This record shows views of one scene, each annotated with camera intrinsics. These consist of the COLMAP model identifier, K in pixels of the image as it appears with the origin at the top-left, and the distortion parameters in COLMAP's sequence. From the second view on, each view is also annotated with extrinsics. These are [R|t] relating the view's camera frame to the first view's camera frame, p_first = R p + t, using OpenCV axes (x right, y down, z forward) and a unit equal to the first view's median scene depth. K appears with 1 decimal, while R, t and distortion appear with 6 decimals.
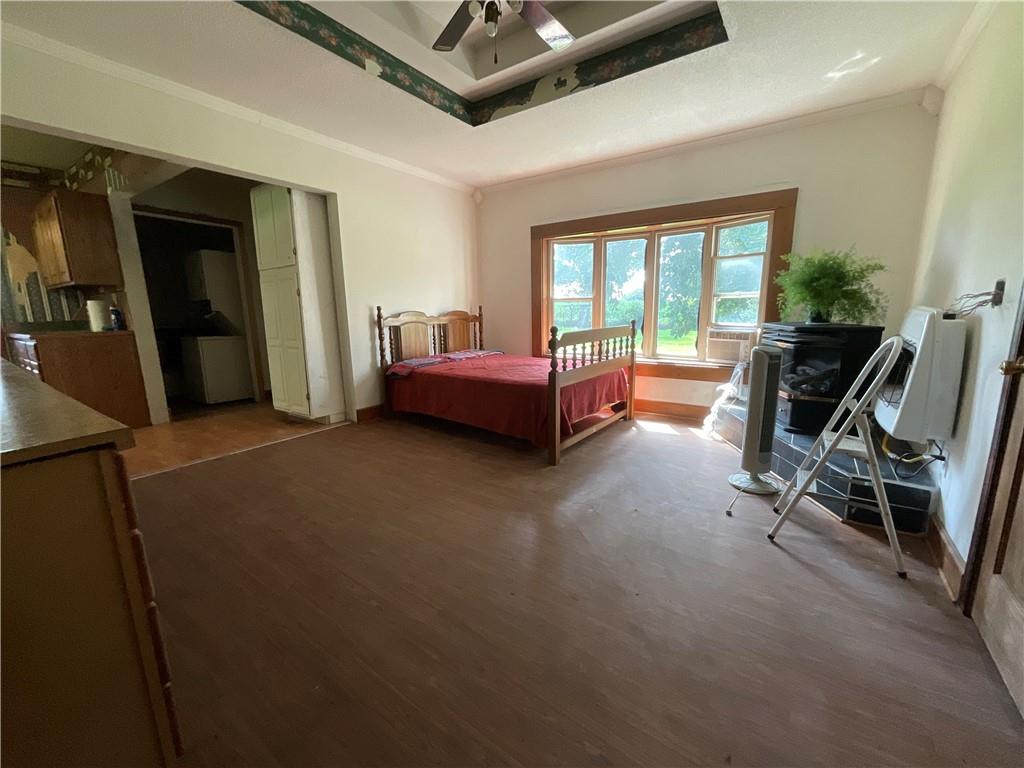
lens RADIAL K [[418.1, 0, 515.8], [0, 418.1, 383.1], [0, 0, 1]] dist [0.001210, 0.000775]
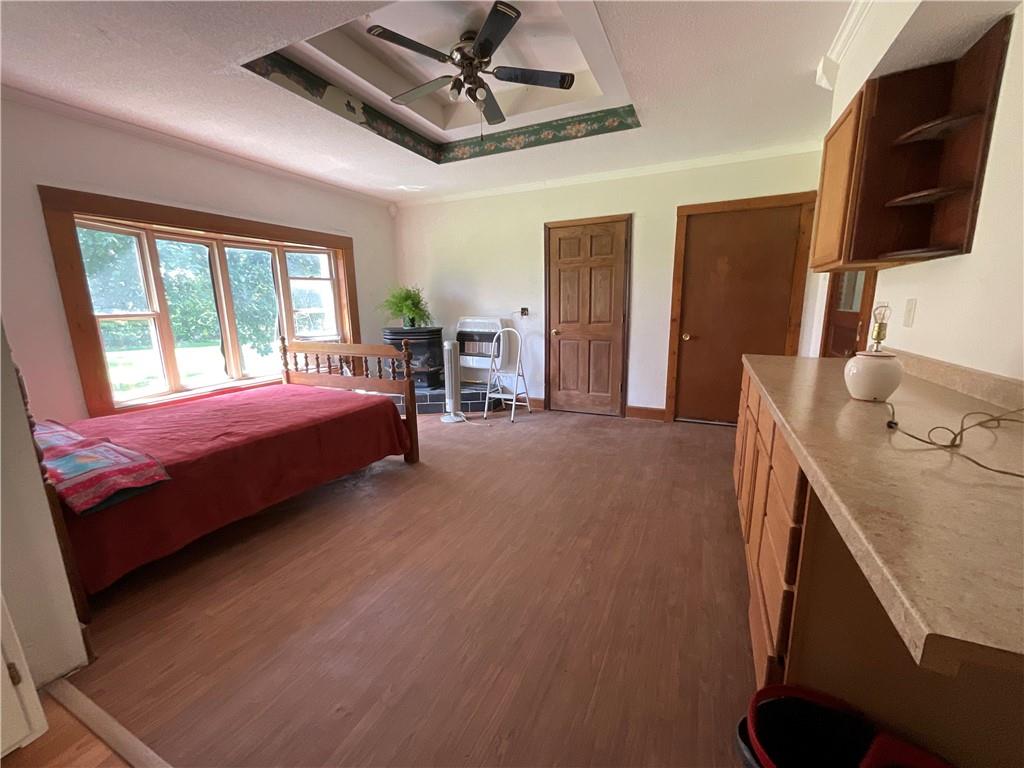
lens RADIAL K [[418.1, 0, 510.4], [0, 418.1, 385.1], [0, 0, 1]] dist [0.001210, 0.000775]
pose [[-0.185483, -0.177283, 0.966523, -0.959283], [0.195387, 0.957297, 0.213087, -0.186896], [-0.963026, 0.228370, -0.142923, 0.826883]]
